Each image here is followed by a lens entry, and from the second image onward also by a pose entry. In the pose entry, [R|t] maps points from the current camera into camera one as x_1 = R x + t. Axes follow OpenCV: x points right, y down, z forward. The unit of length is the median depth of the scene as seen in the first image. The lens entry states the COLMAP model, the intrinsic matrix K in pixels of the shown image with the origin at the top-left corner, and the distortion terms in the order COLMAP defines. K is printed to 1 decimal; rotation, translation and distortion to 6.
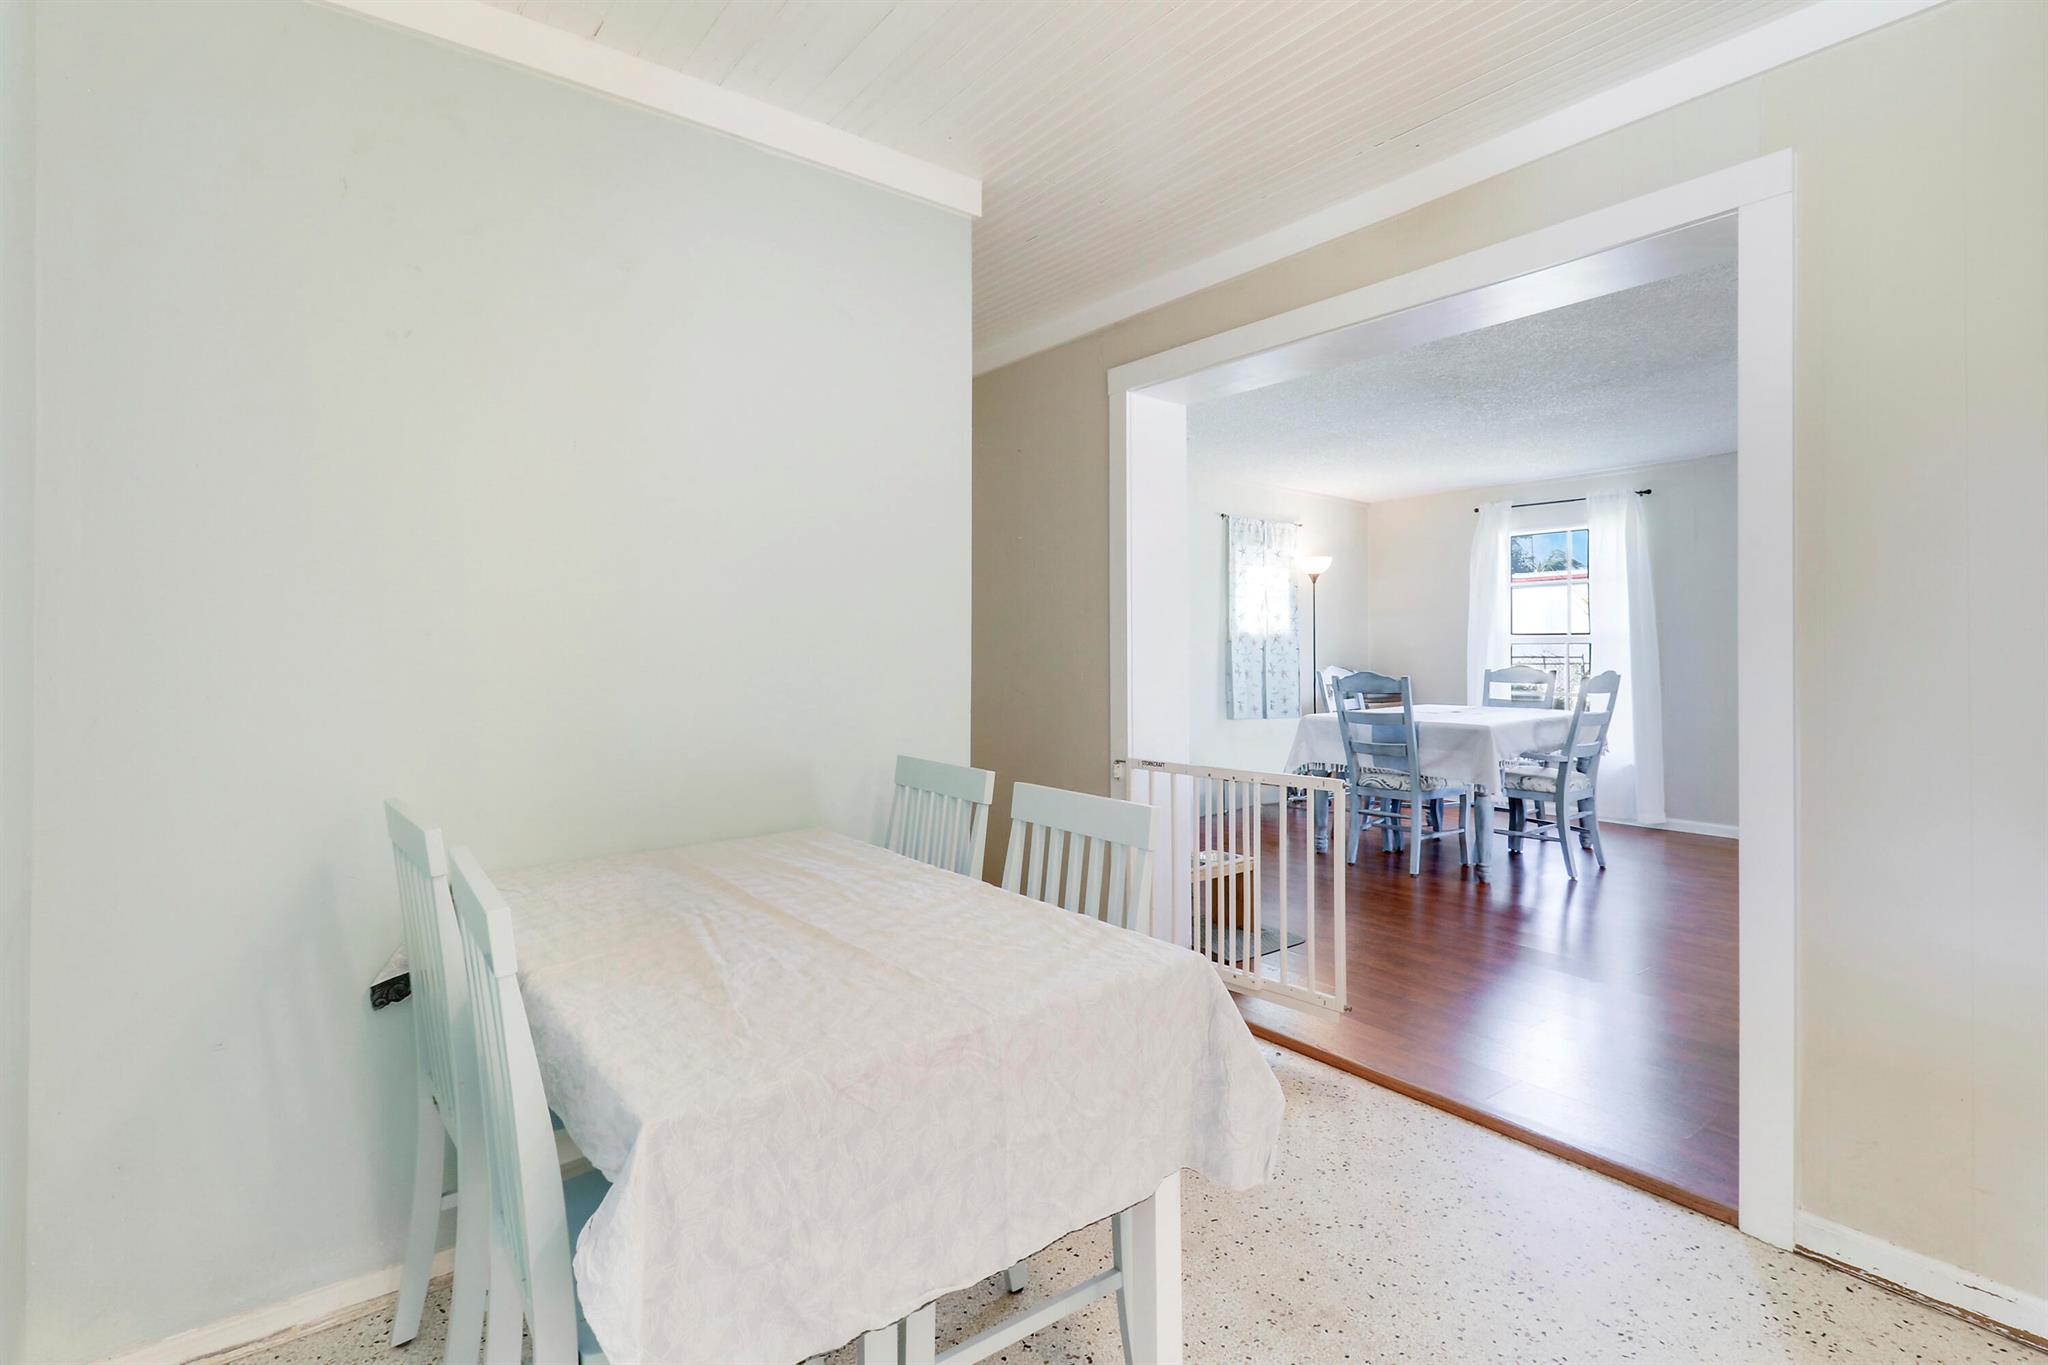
lens RADIAL K [[960.1, 0, 1032.1], [0, 960.1, 677.8], [0, 0, 1]] dist [0.013321, -0.016275]
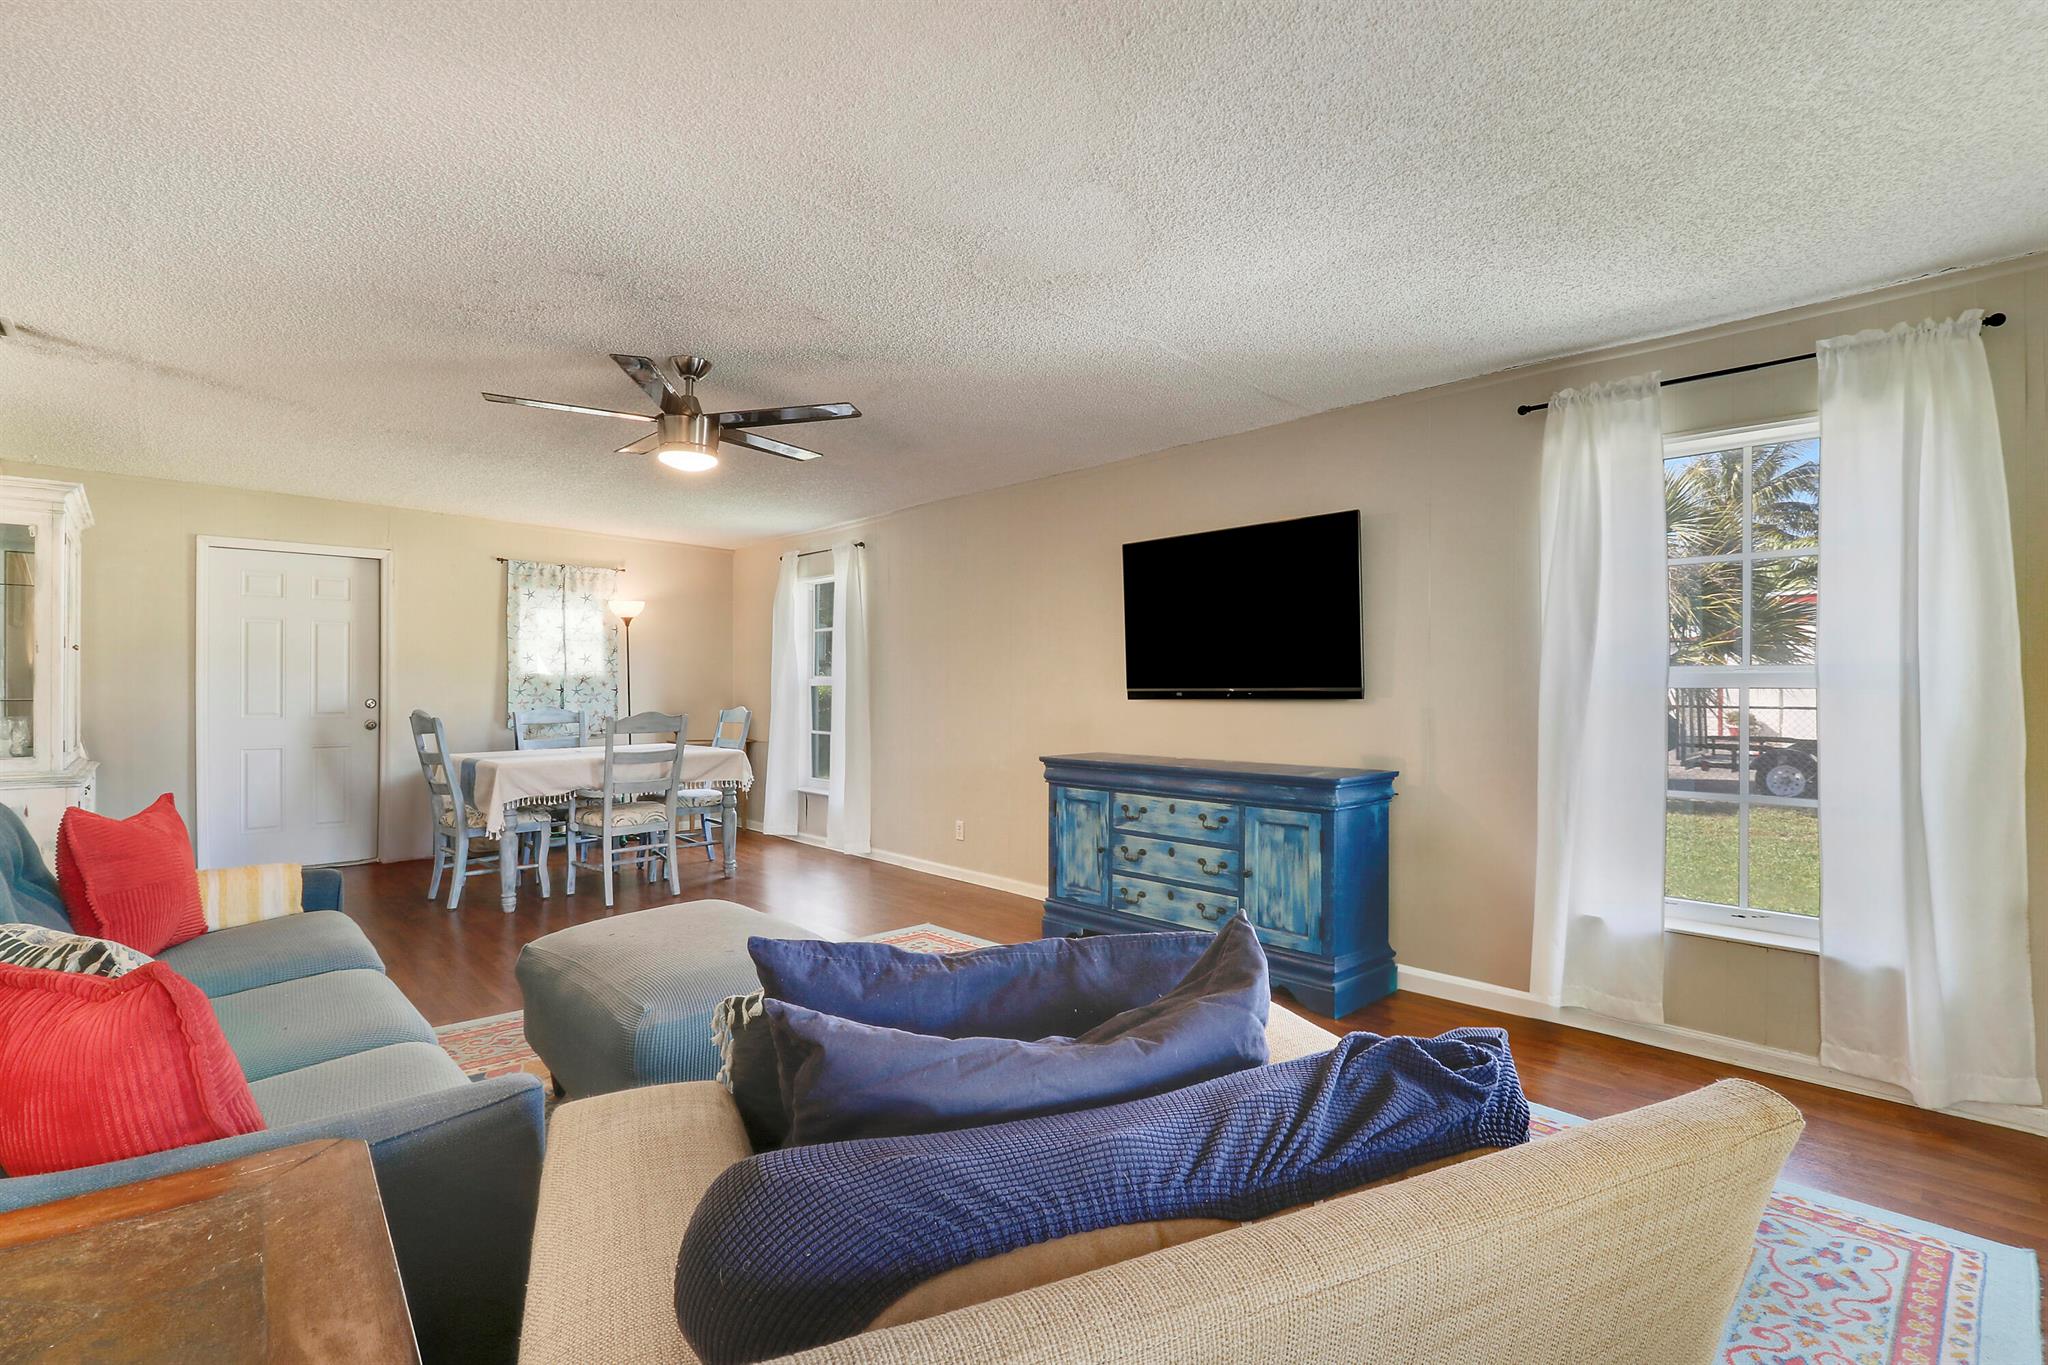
lens RADIAL K [[960.1, 0, 1032.1], [0, 960.1, 677.8], [0, 0, 1]] dist [0.013321, -0.016275]
pose [[0.994999, 0.002164, 0.099861, 0.641513], [0.002034, 0.999119, -0.041922, 0.001112], [-0.099863, 0.041916, 0.994118, -0.070977]]
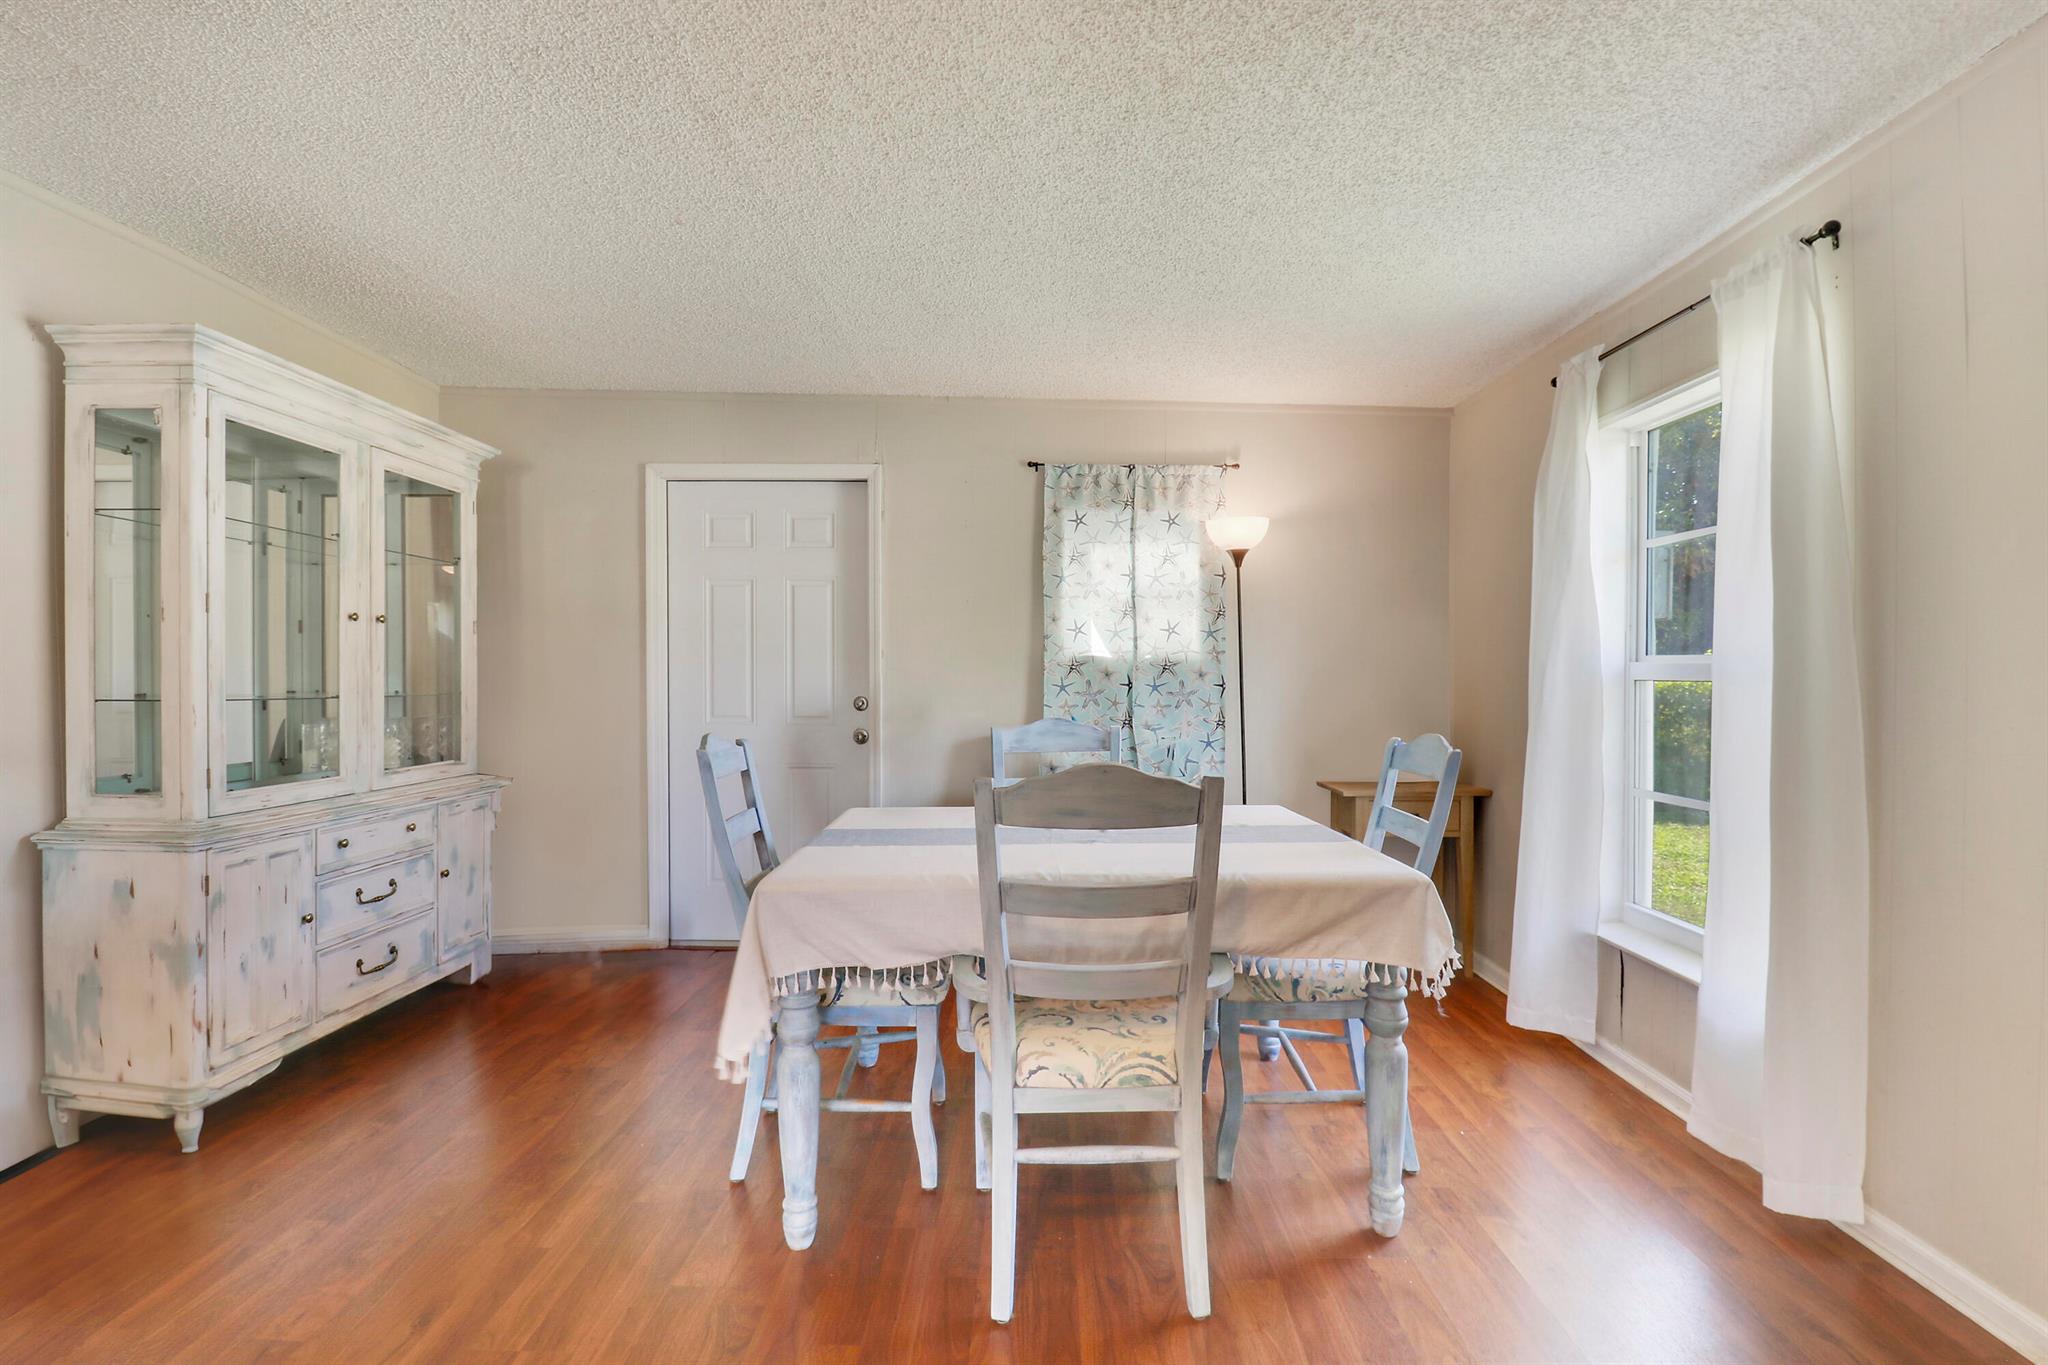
lens RADIAL K [[960.1, 0, 1032.1], [0, 960.1, 677.8], [0, 0, 1]] dist [0.013321, -0.016275]
pose [[0.792896, 0.005023, -0.609336, 0.553183], [-0.023197, 0.999490, -0.021946, -0.020076], [0.608915, 0.031536, 0.792608, 0.504744]]
